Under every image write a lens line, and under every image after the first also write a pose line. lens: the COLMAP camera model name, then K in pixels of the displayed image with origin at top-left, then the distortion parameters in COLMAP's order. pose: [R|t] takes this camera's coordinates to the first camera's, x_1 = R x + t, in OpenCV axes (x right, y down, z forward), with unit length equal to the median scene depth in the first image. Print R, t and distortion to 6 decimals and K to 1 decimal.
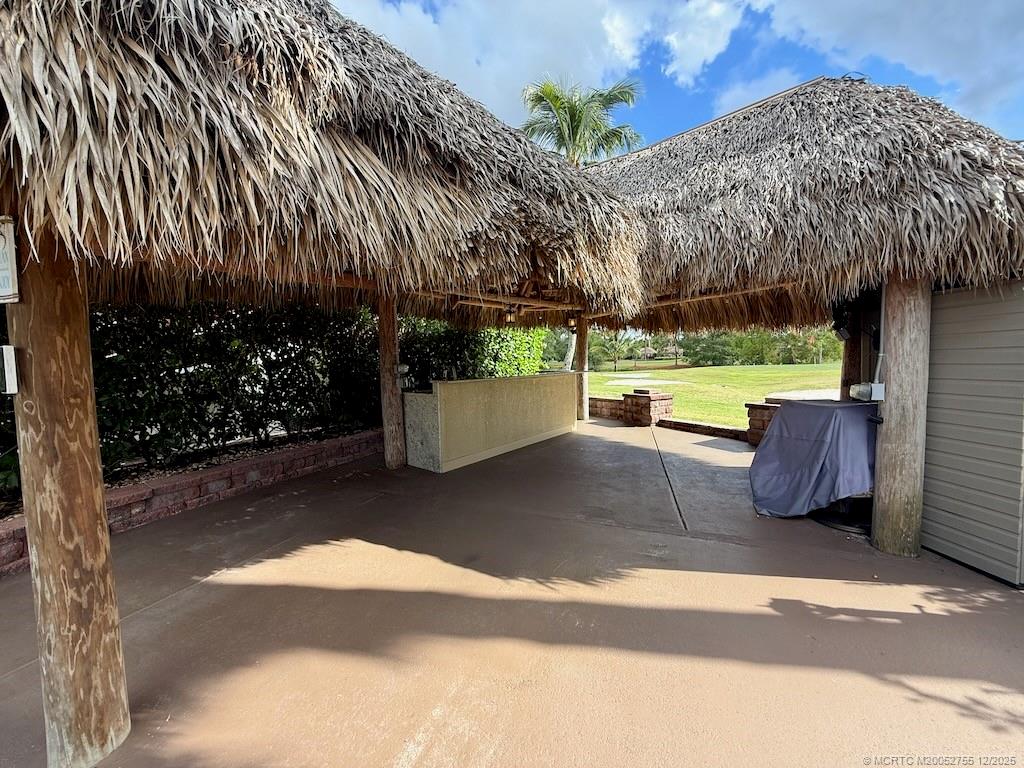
lens RADIAL K [[402.2, 0, 511.1], [0, 402.2, 391.0], [0, 0, 1]] dist [0.000162, -0.000106]
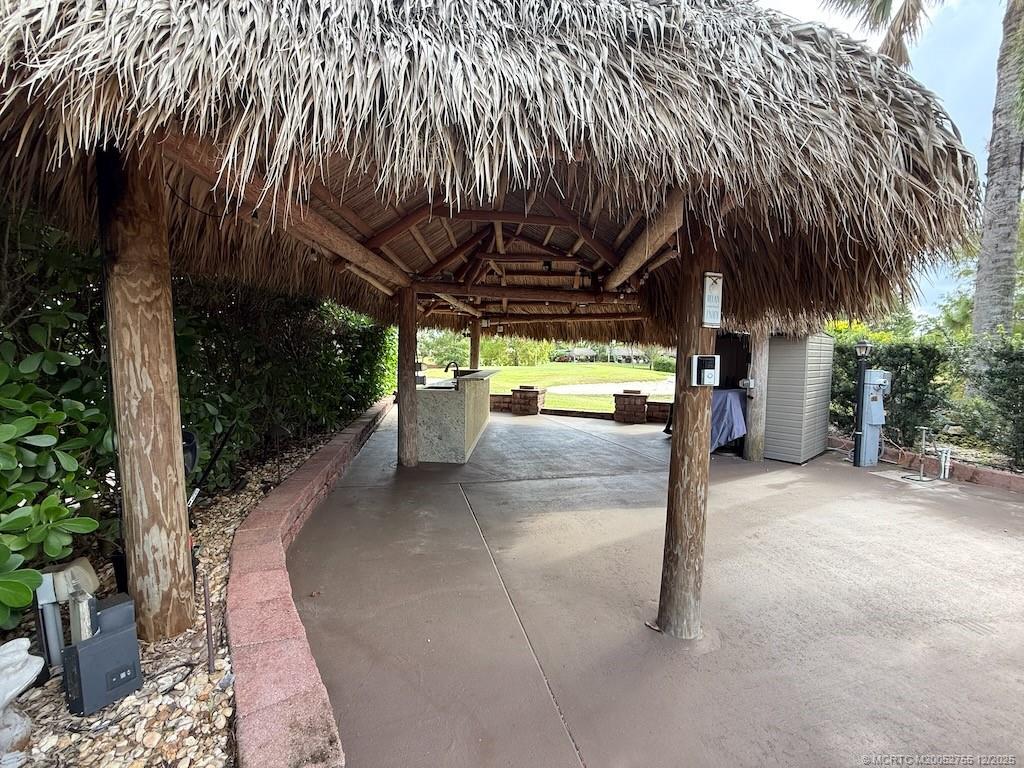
lens RADIAL K [[407.4, 0, 510.3], [0, 407.4, 385.2], [0, 0, 1]] dist [0.001066, 0.000403]
pose [[0.802223, -0.010113, 0.596939, -0.482697], [0.017176, 0.999834, -0.006144, 0.001603], [-0.596778, 0.015182, 0.802263, 0.026114]]
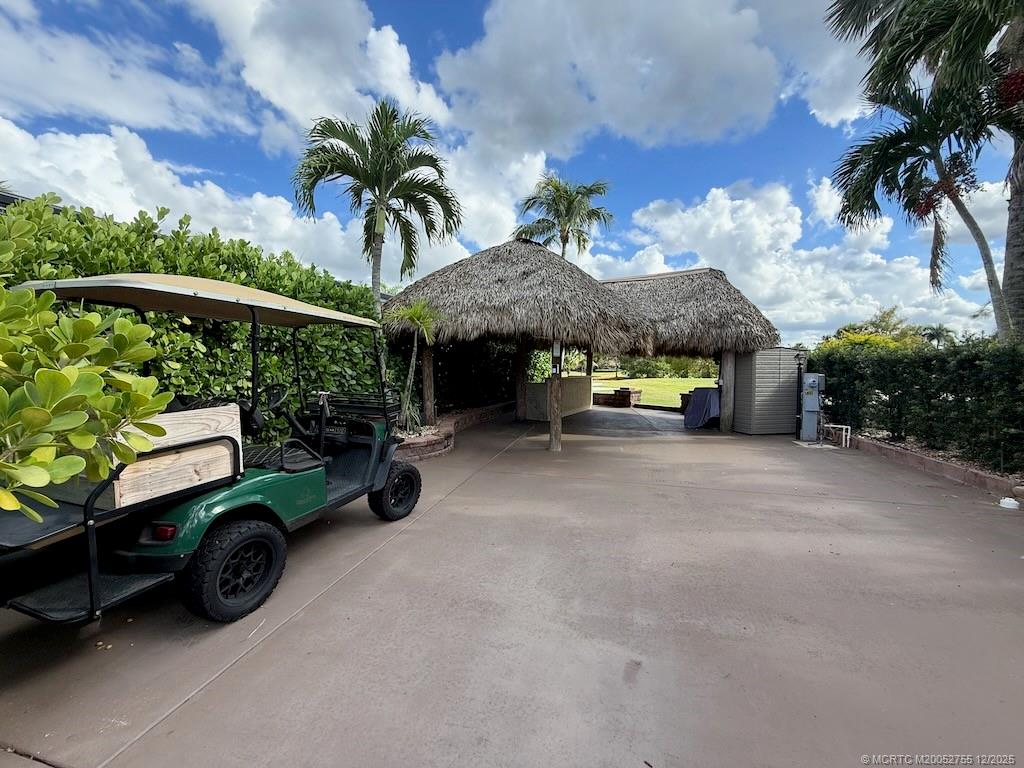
lens RADIAL K [[415.7, 0, 511.6], [0, 415.7, 397.7], [0, 0, 1]] dist [0.001067, -0.000267]
pose [[0.987900, 0.013865, 0.154468, -0.459744], [-0.012815, 0.999888, -0.007793, 0.063765], [-0.154559, 0.005719, 0.987967, -0.742952]]
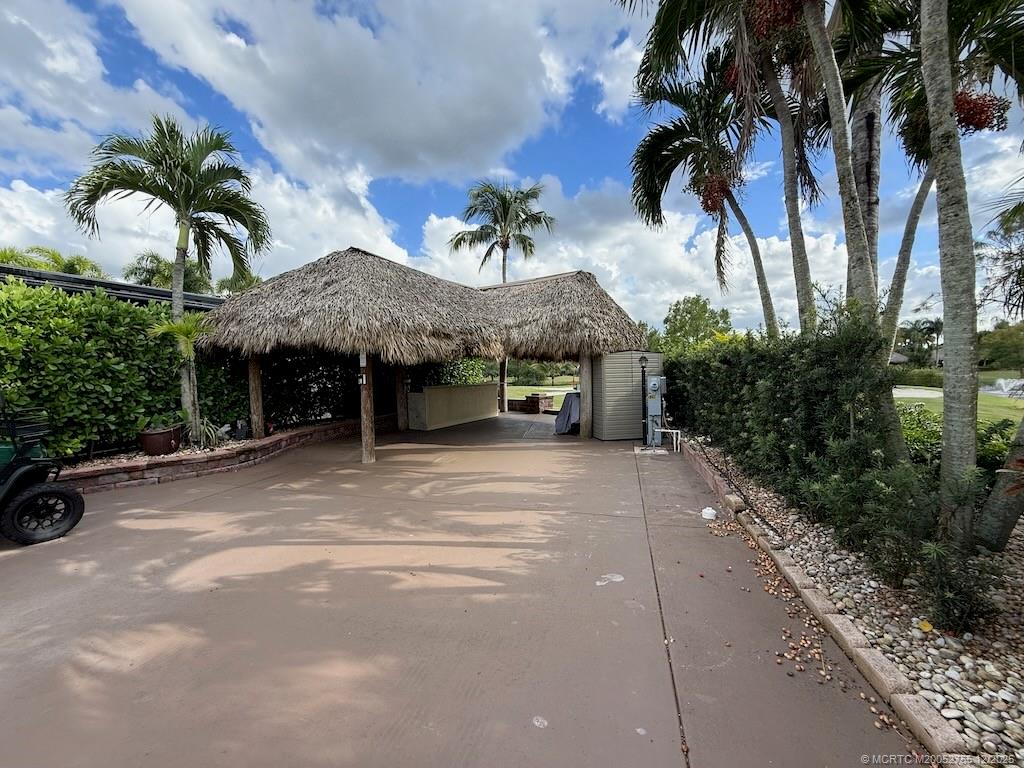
lens RADIAL K [[415.7, 0, 511.6], [0, 415.7, 397.7], [0, 0, 1]] dist [0.001067, -0.000267]
pose [[0.991099, -0.009097, 0.132818, -0.012982], [0.012068, 0.999694, -0.021578, 0.053674], [-0.132581, 0.022989, 0.990906, -0.783265]]
